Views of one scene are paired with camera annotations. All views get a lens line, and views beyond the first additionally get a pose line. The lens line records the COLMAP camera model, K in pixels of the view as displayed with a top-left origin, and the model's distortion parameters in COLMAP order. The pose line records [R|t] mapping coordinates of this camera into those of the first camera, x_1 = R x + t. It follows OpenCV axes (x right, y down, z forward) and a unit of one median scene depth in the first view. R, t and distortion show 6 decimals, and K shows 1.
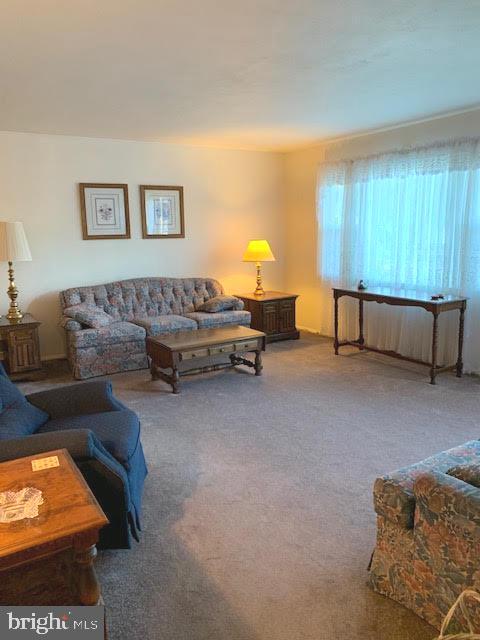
lens RADIAL K [[498.5, 0, 240.0], [0, 498.5, 320.0], [0, 0, 1]] dist [-0.001361, -0.004958]
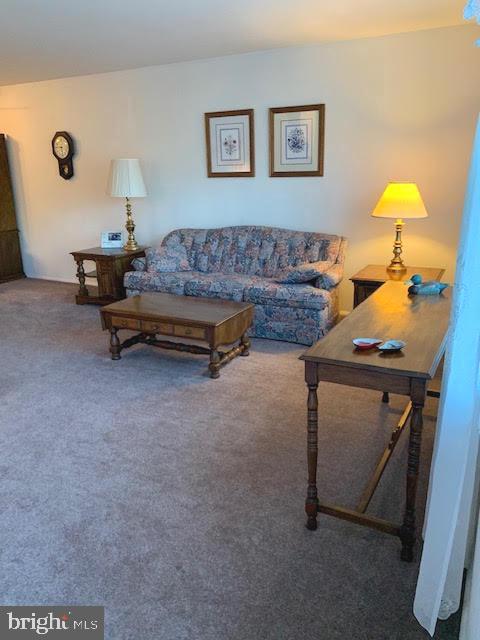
lens RADIAL K [[498.5, 0, 240.0], [0, 498.5, 320.0], [0, 0, 1]] dist [-0.001361, -0.004958]
pose [[0.493489, 0.256021, -0.831217, 0.536784], [-0.146896, 0.966499, 0.210478, -0.106257], [0.857257, 0.018234, 0.514565, 0.568264]]
